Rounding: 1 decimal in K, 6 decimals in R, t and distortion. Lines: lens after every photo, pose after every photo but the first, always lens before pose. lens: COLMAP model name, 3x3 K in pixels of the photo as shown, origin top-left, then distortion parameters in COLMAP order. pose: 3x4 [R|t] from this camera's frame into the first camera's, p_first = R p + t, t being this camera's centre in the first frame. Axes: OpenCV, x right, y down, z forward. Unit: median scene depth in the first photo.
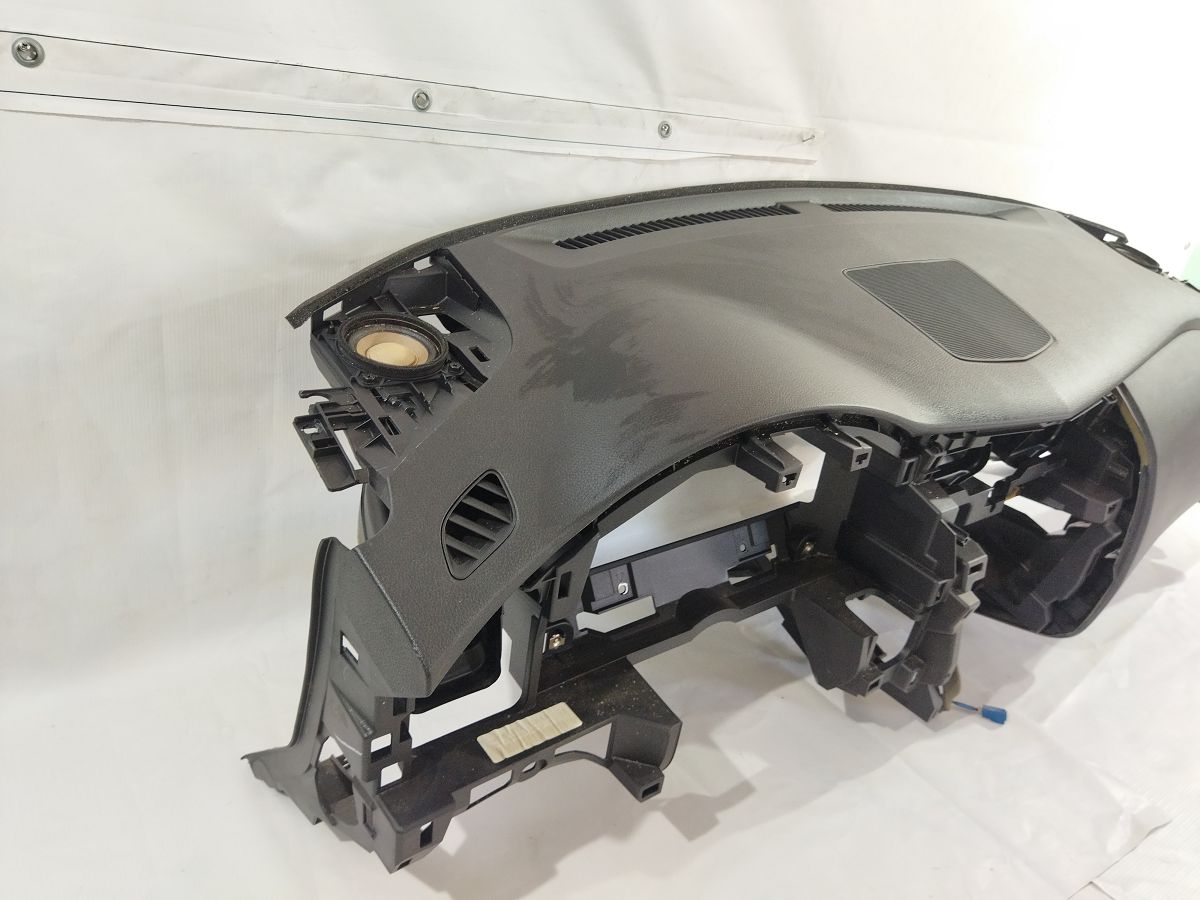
lens RADIAL K [[908.8, 0, 611.3], [0, 908.8, 448.0], [0, 0, 1]] dist [0.067684, -0.112422]
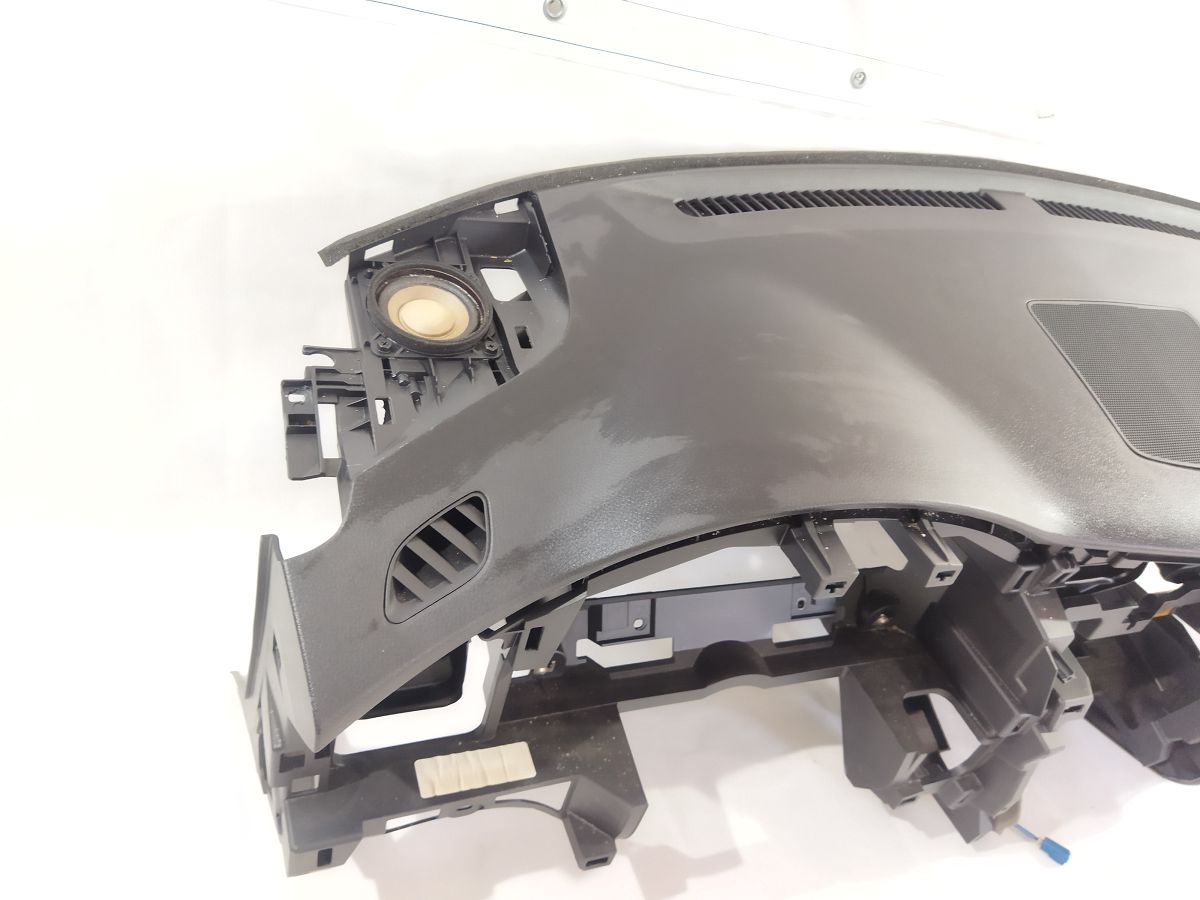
lens RADIAL K [[908.8, 0, 604.5], [0, 908.8, 452.2], [0, 0, 1]] dist [0.067684, -0.112422]
pose [[0.950996, 0.252297, -0.178752, 0.092921], [-0.226217, 0.961821, 0.154031, -0.127903], [0.210790, -0.106046, 0.971762, 0.148522]]
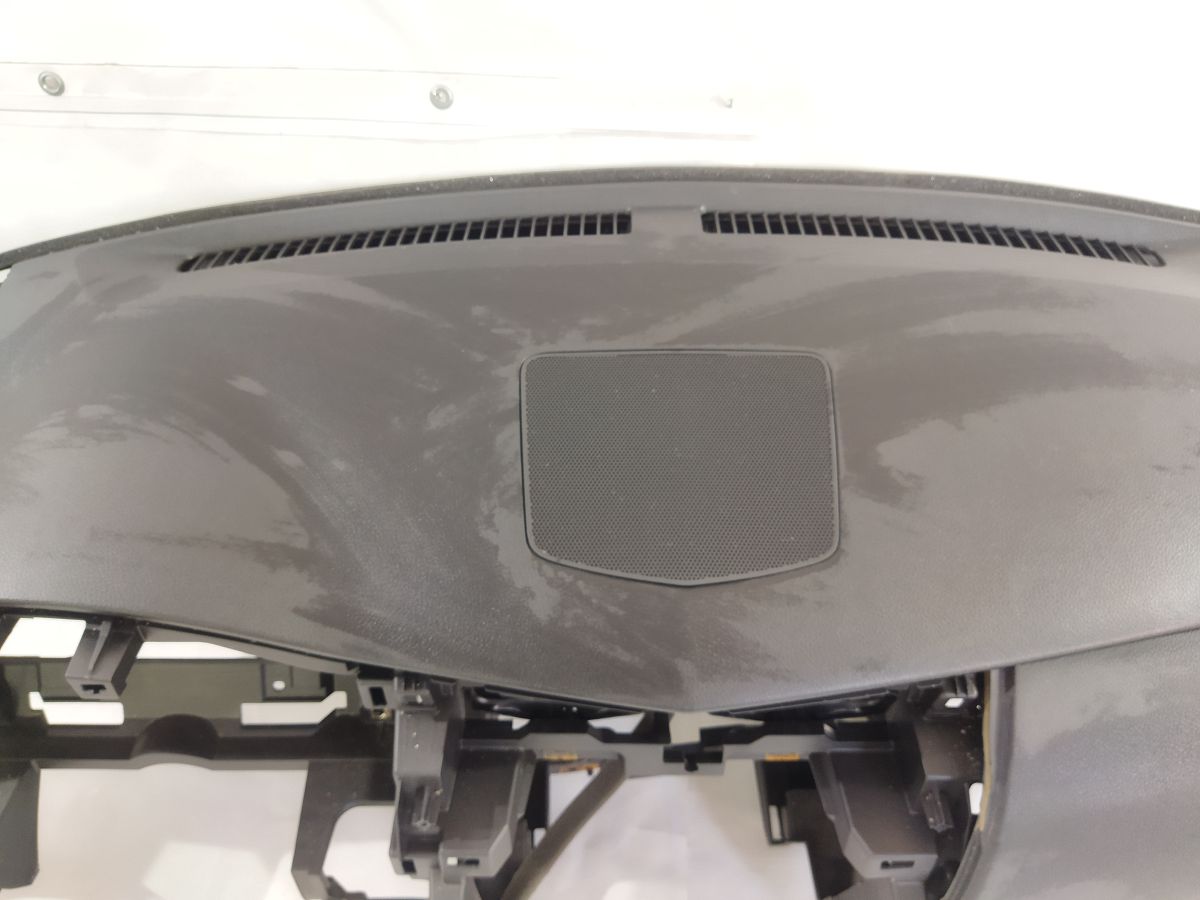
lens RADIAL K [[908.8, 0, 609.9], [0, 908.8, 455.4], [0, 0, 1]] dist [0.067684, -0.112422]
pose [[0.783395, 0.287290, -0.551141, 0.810051], [-0.171602, 0.952267, 0.252467, -0.357889], [0.597365, -0.103205, 0.795301, 0.597055]]
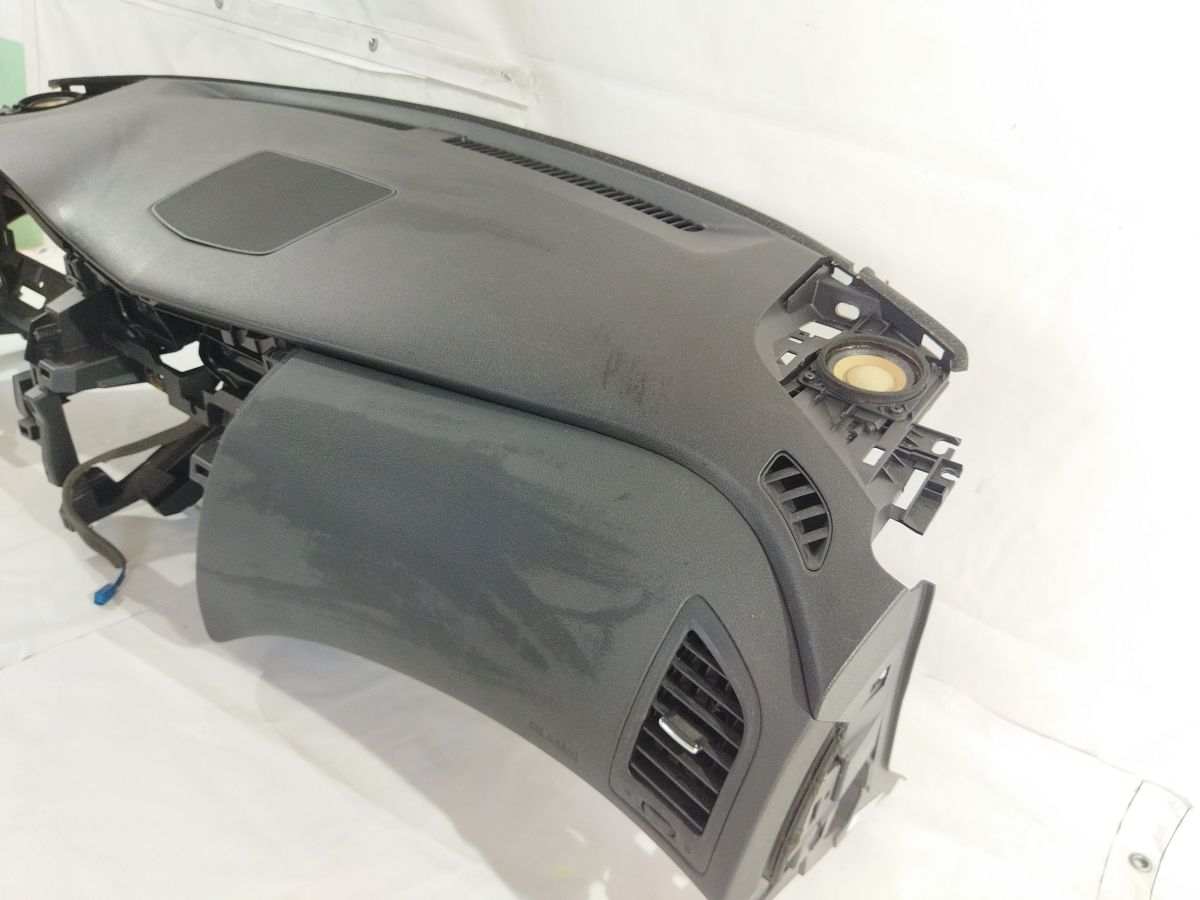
lens RADIAL K [[908.8, 0, 597.3], [0, 908.8, 443.3], [0, 0, 1]] dist [0.067684, -0.112422]
pose [[0.293547, 0.349928, -0.889596, 1.680597], [-0.484678, 0.856594, 0.177013, -0.326680], [0.823965, 0.379205, 0.421053, 1.178718]]
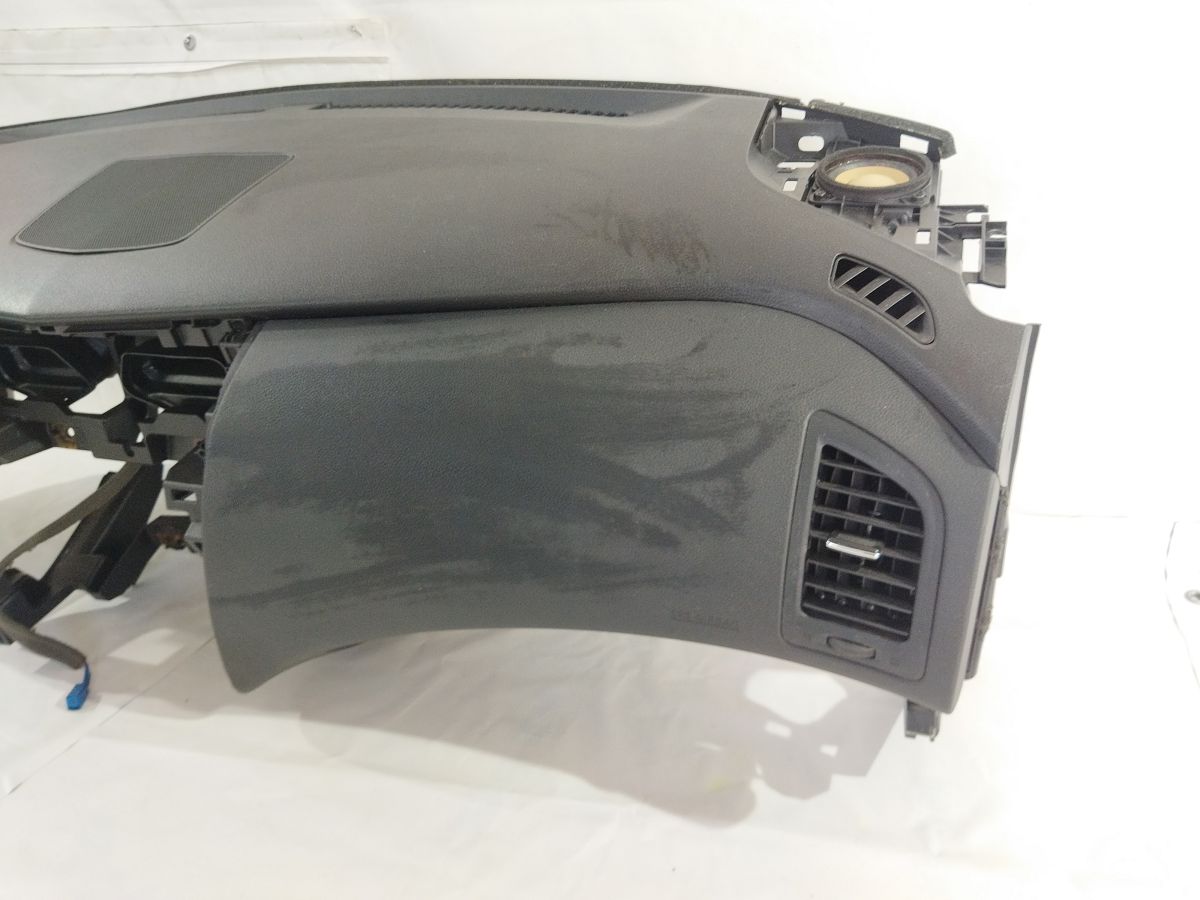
lens RADIAL K [[908.8, 0, 598.7], [0, 908.8, 447.7], [0, 0, 1]] dist [0.067684, -0.112422]
pose [[0.536762, 0.201456, -0.819330, 1.581488], [-0.240528, 0.967318, 0.080268, -0.122964], [0.808723, 0.153987, 0.567675, 1.077414]]
